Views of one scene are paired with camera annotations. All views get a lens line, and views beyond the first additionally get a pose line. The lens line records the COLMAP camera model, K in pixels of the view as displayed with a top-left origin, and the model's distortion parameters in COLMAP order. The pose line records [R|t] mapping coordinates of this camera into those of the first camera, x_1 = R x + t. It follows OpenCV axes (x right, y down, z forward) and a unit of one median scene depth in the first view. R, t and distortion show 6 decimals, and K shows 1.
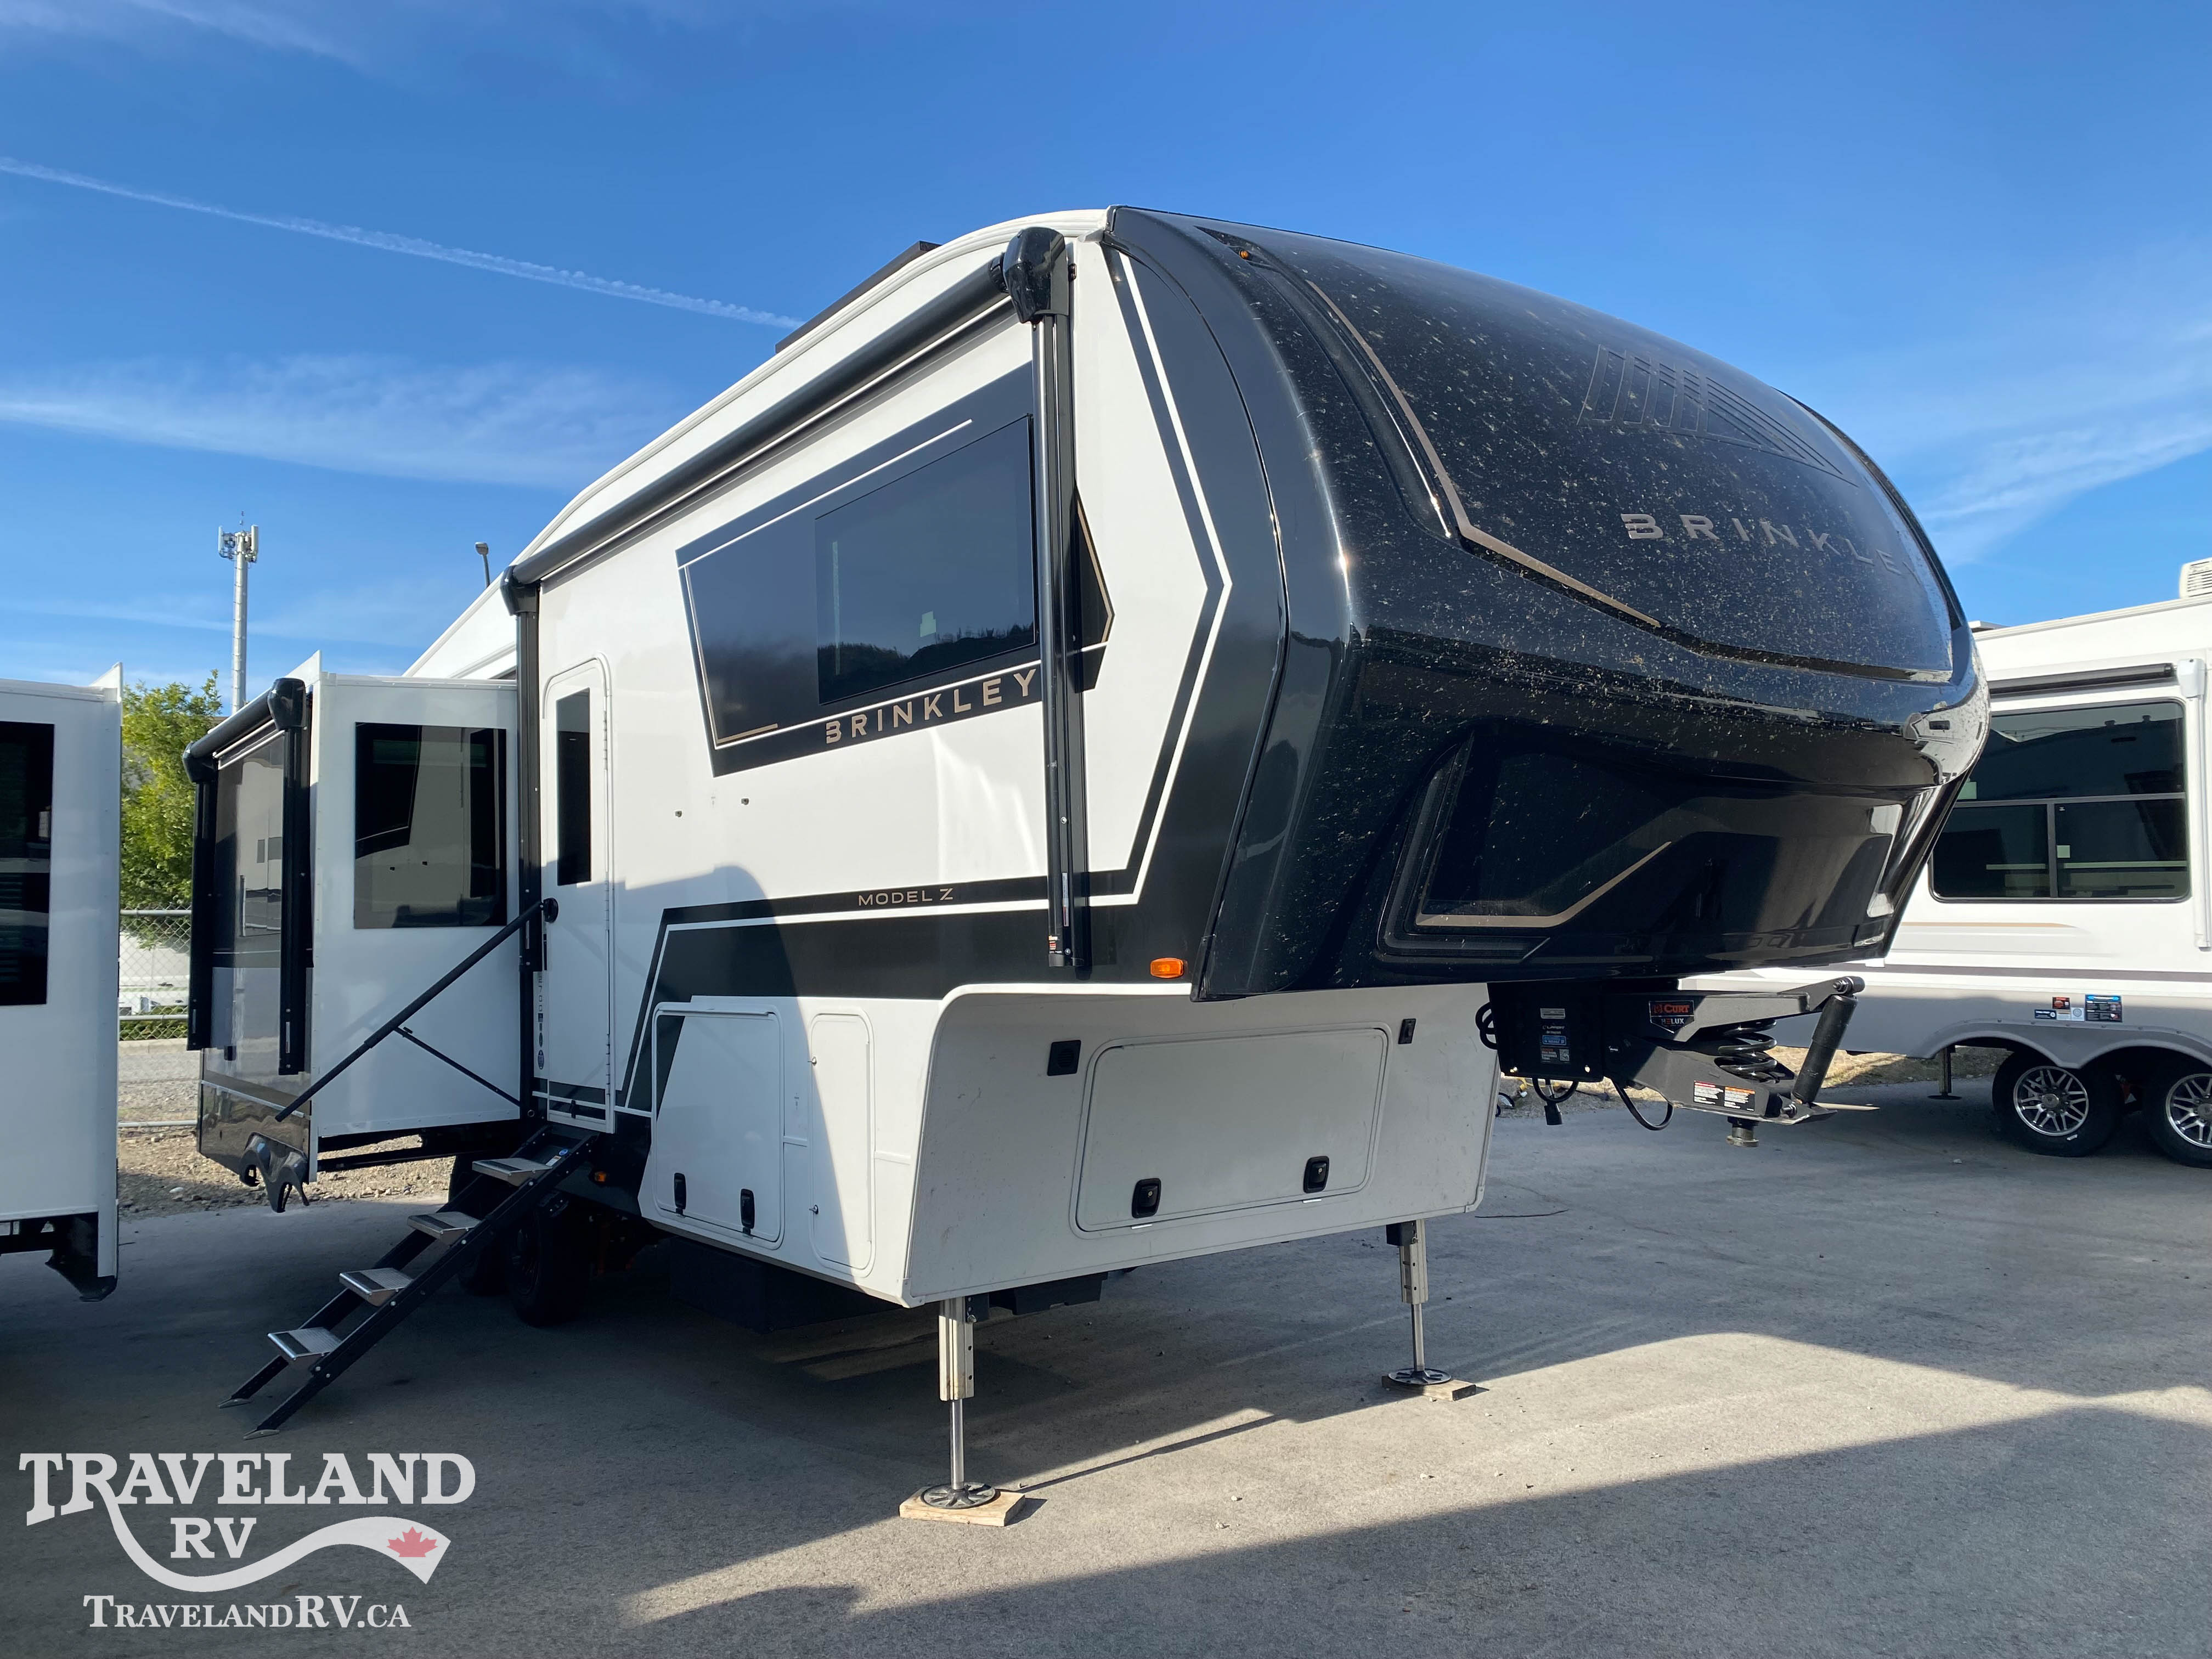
lens RADIAL K [[1711.1, 0, 1103.3], [0, 1711.1, 802.8], [0, 0, 1]] dist [0.019174, 0.000214]
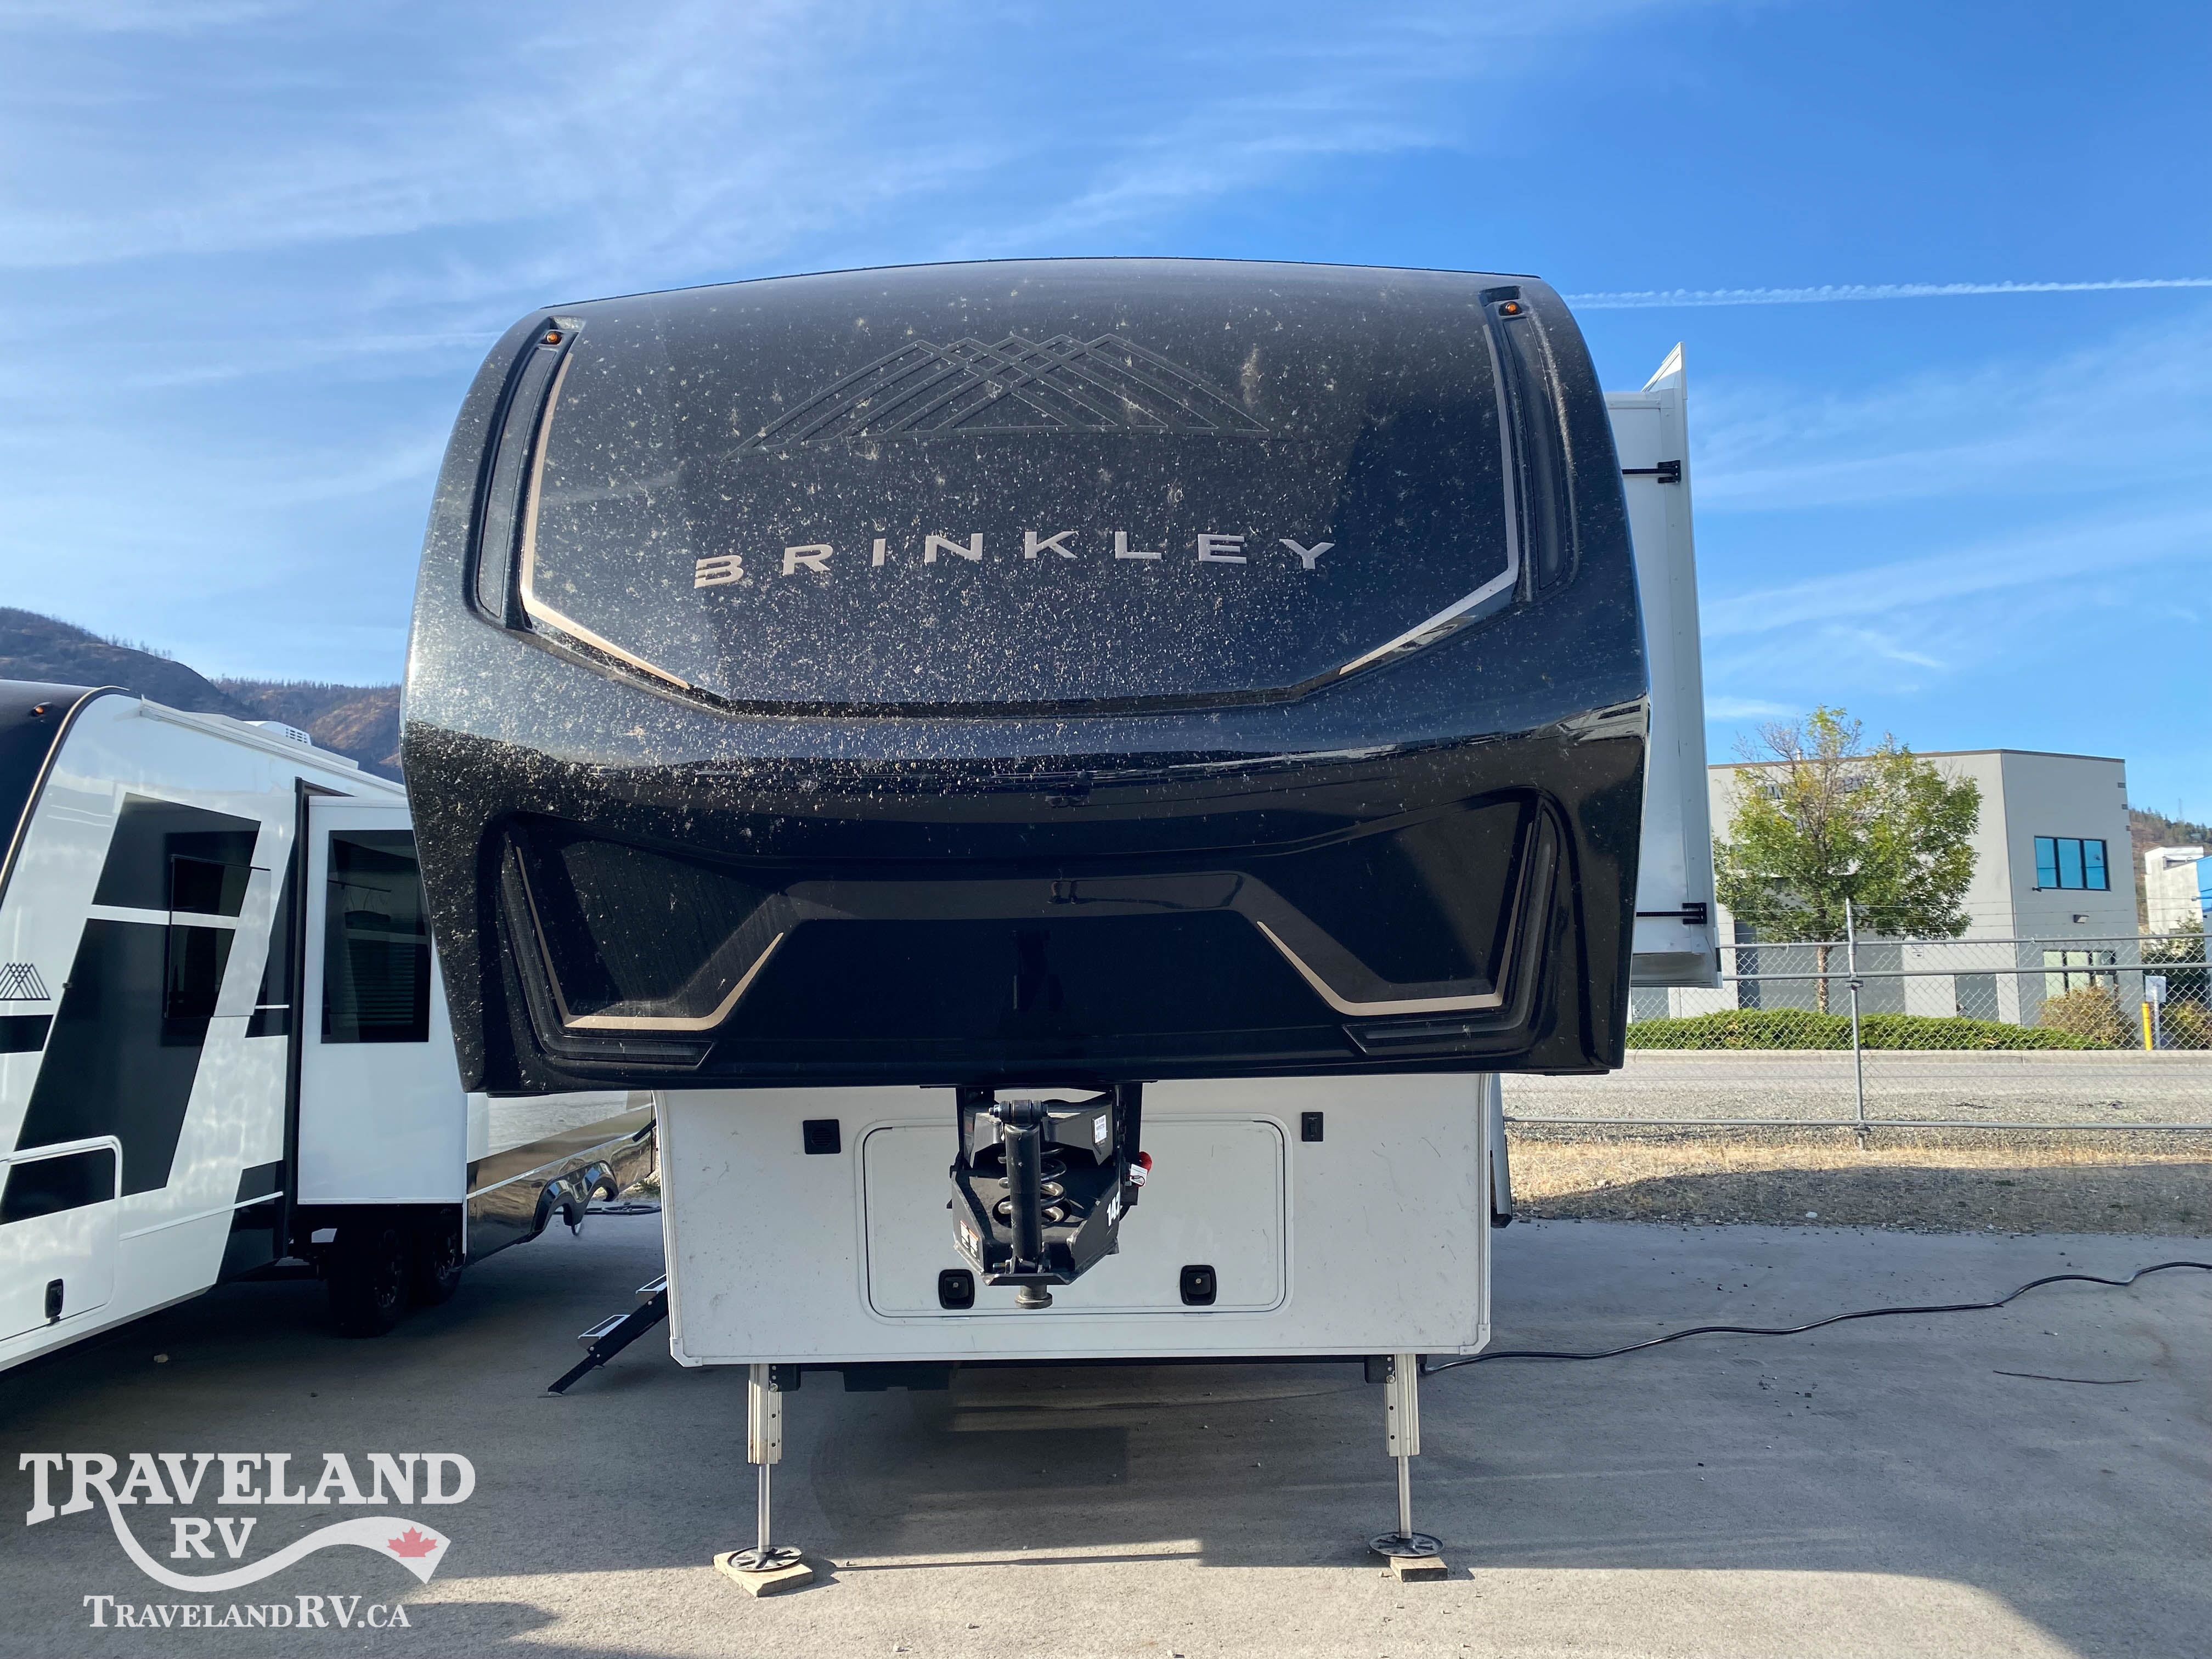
lens RADIAL K [[1717.9, 0, 1106.0], [0, 1717.9, 829.5], [0, 0, 1]] dist [0.012697, 0.000800]
pose [[0.800312, -0.043441, -0.598008, 0.714526], [0.044016, 0.998937, -0.013659, -0.007533], [0.597966, -0.015391, 0.801374, 0.306991]]
